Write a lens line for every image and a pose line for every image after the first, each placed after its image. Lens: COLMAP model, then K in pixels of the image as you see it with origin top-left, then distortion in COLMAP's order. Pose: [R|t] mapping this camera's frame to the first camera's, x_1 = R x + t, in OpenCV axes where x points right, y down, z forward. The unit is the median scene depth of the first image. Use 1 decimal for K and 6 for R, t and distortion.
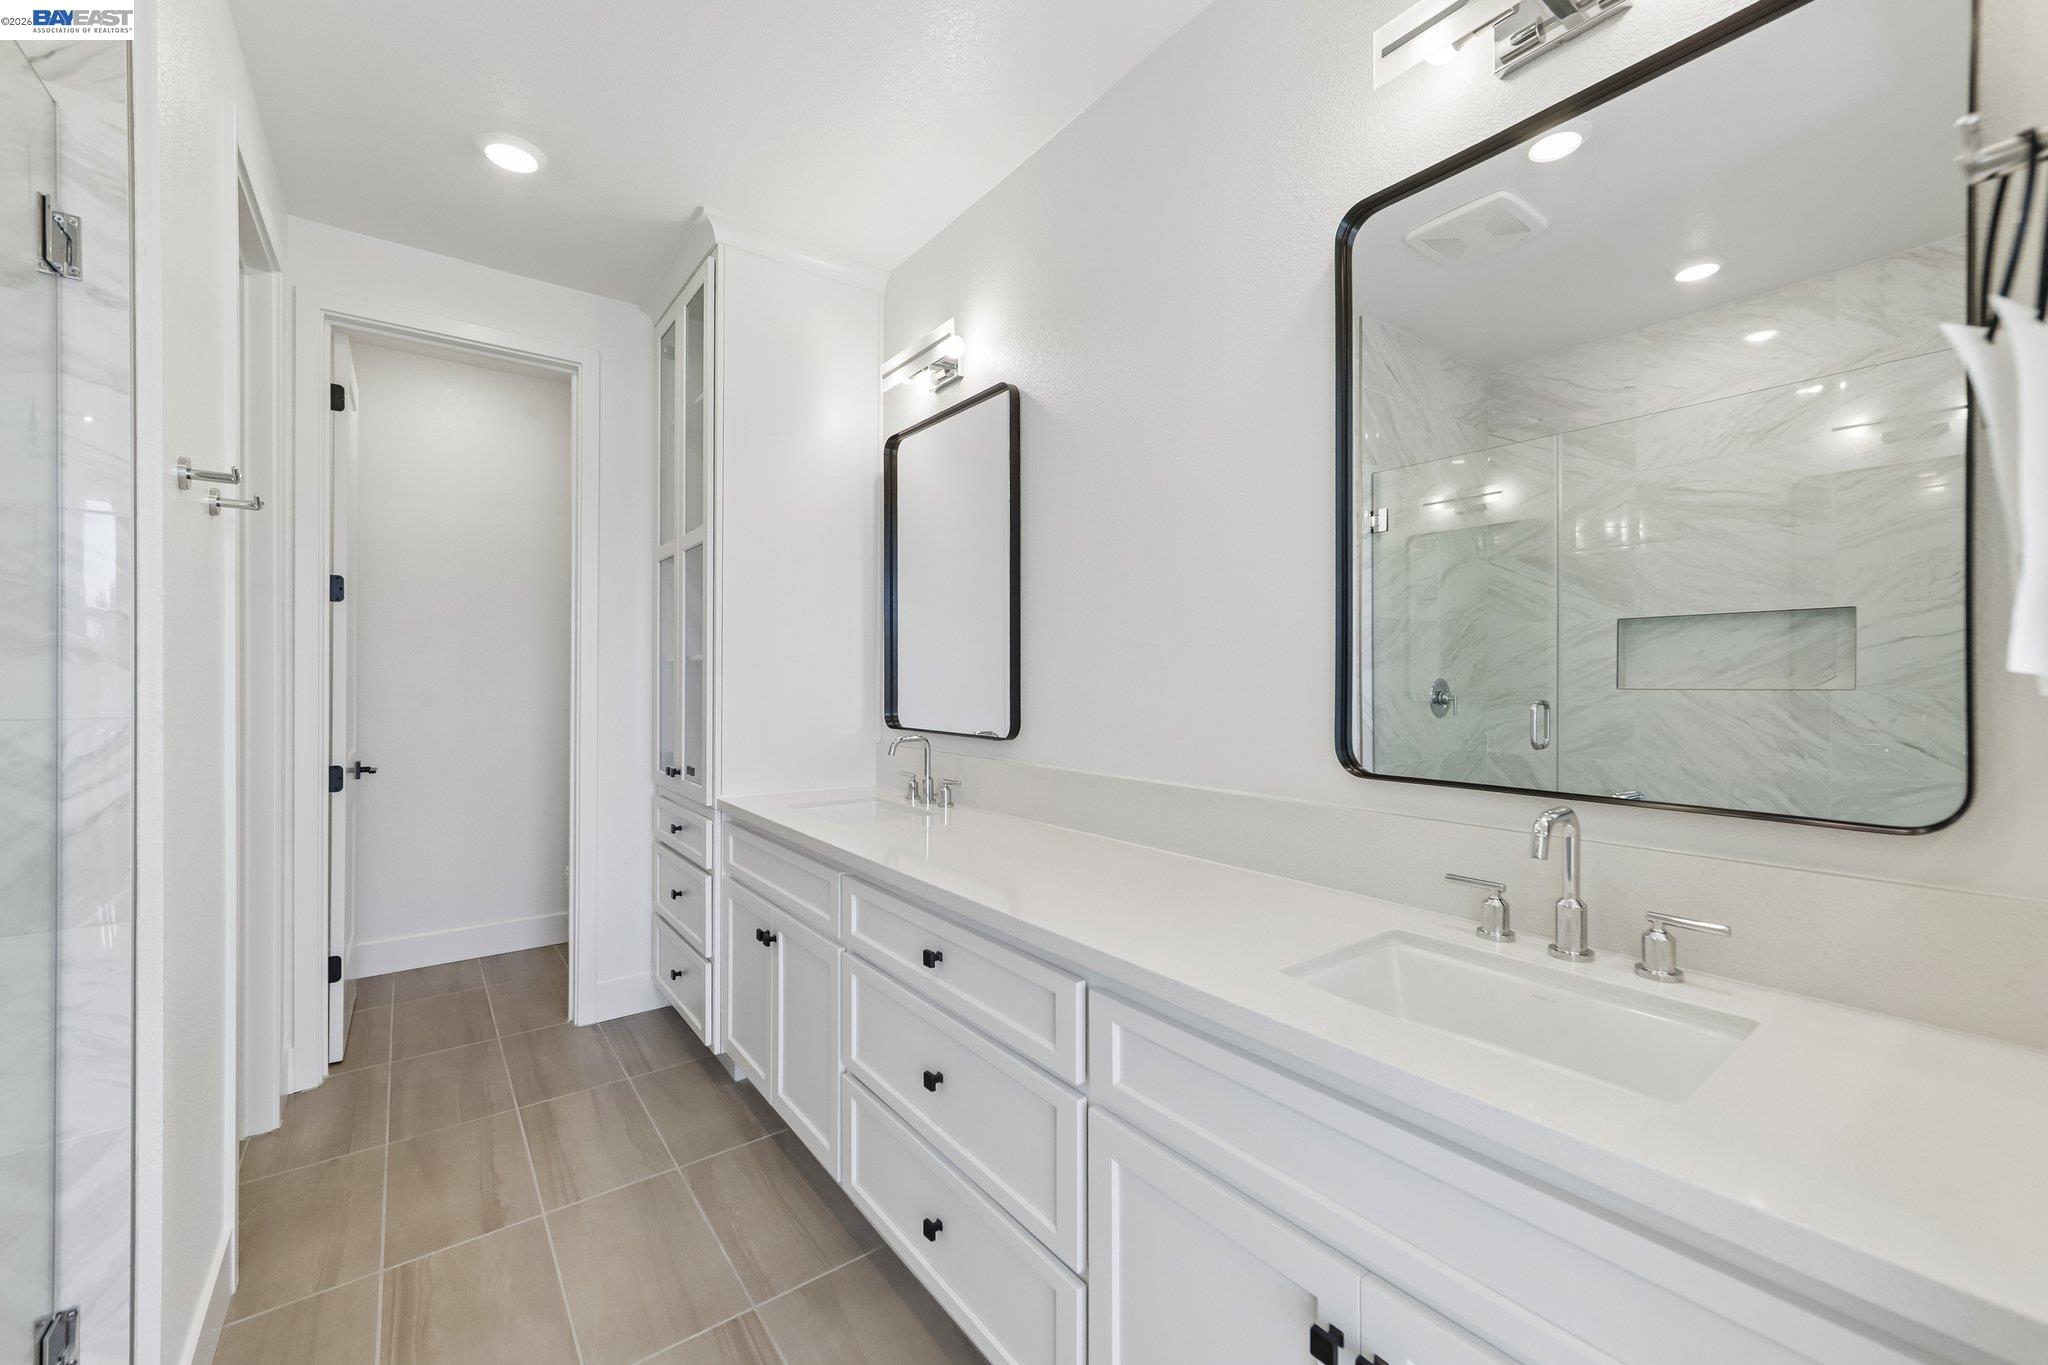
lens RADIAL K [[815.7, 0, 1032.7], [0, 815.7, 676.4], [0, 0, 1]] dist [-0.001123, 0.001386]
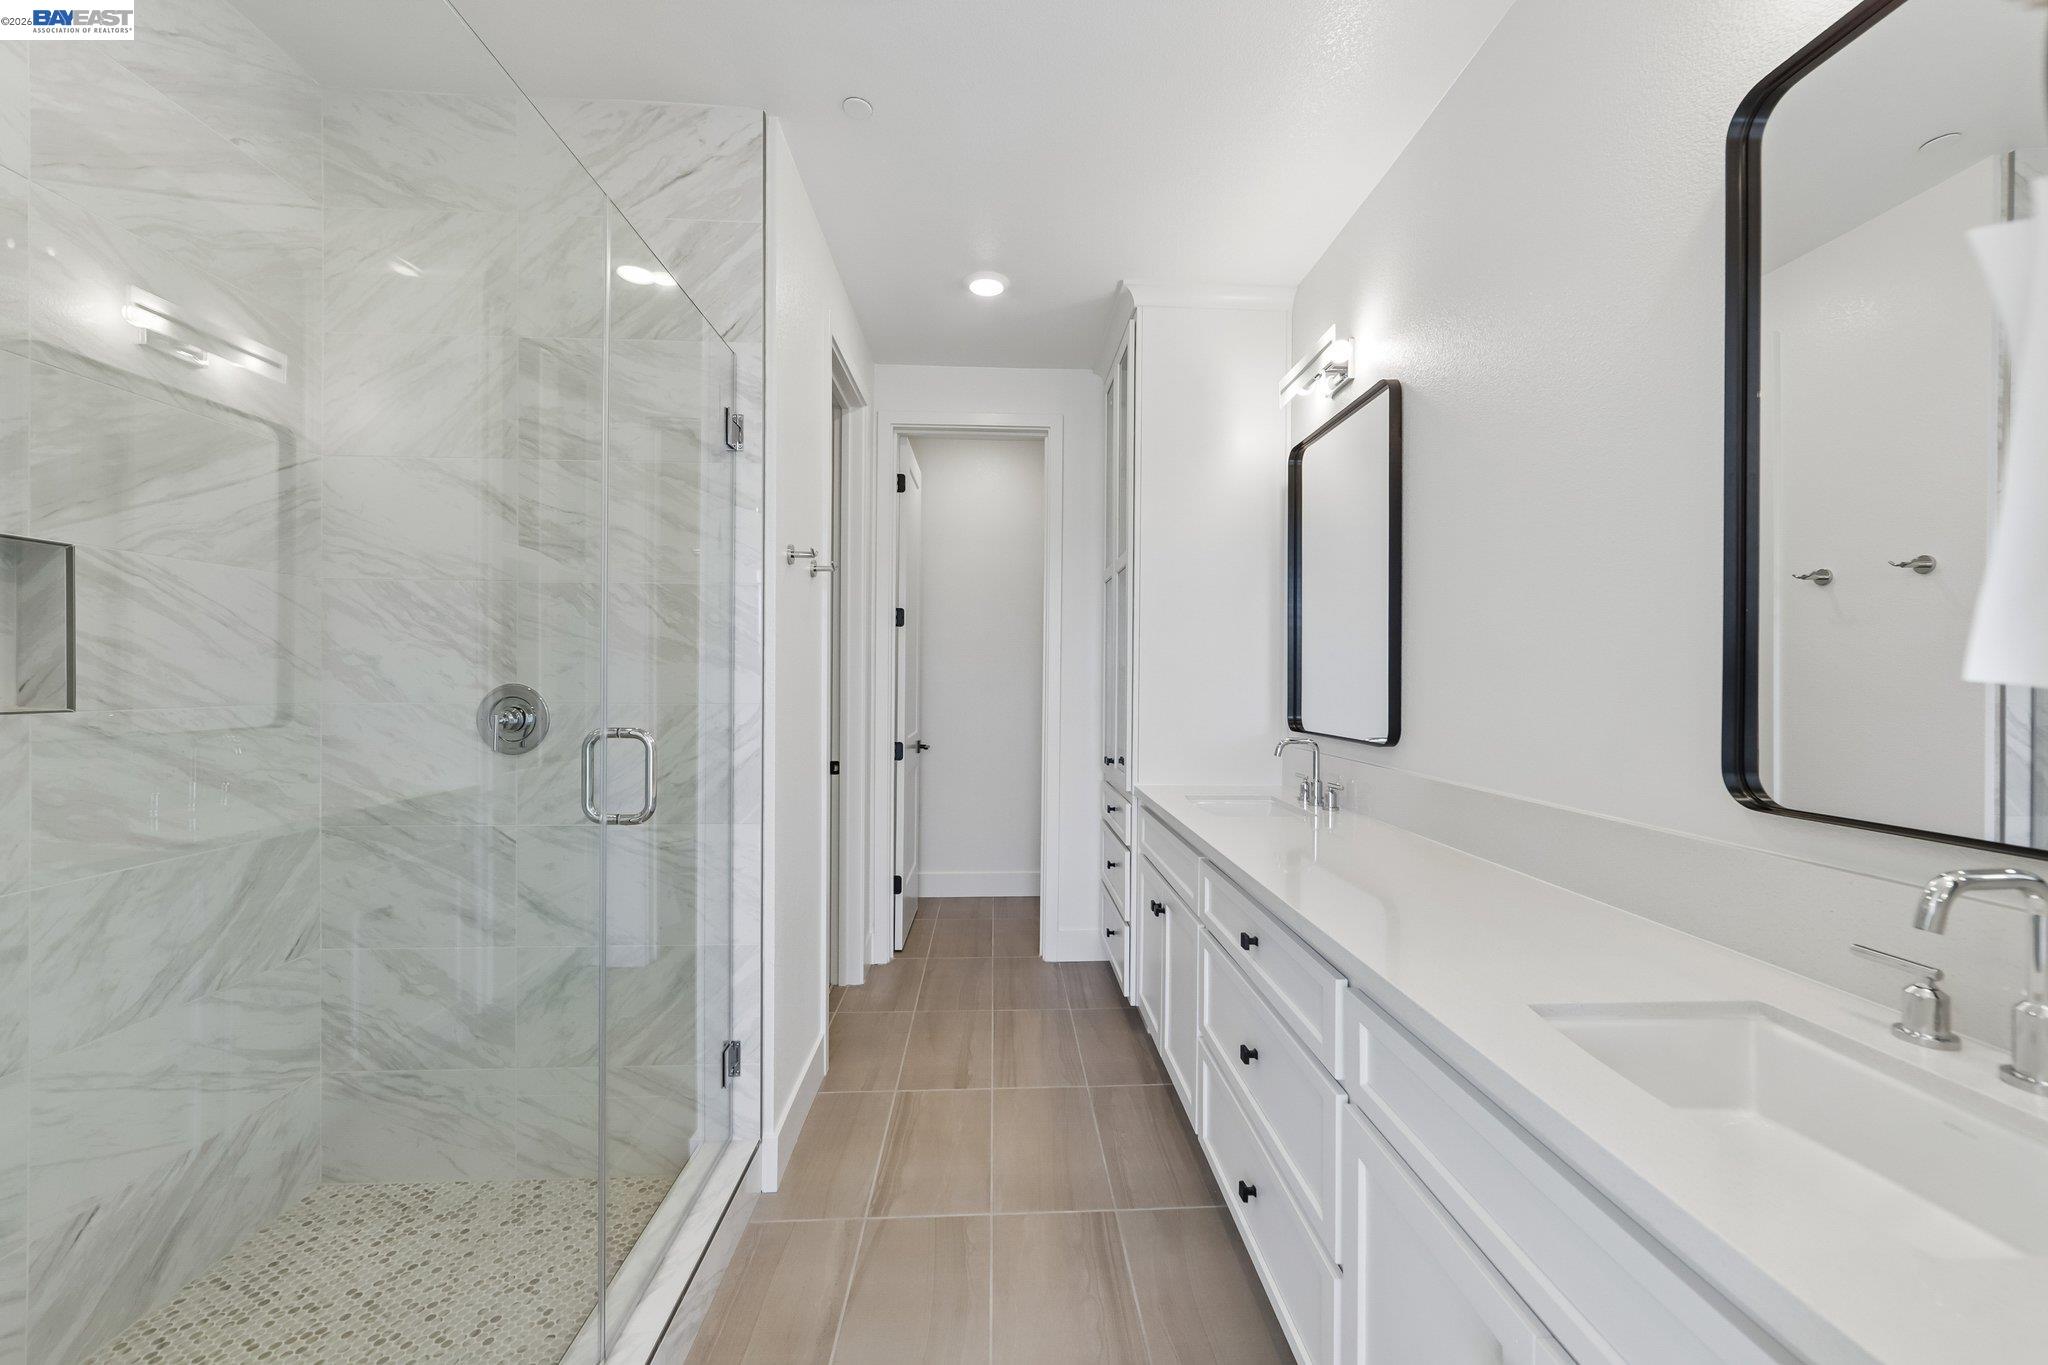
lens RADIAL K [[815.7, 0, 1039.3], [0, 815.7, 678.0], [0, 0, 1]] dist [-0.001123, 0.001386]
pose [[0.820172, 0.002029, -0.572113, 0.195290], [-0.003670, 0.999992, -0.001714, -0.000640], [0.572105, 0.003506, 0.820173, -0.033890]]
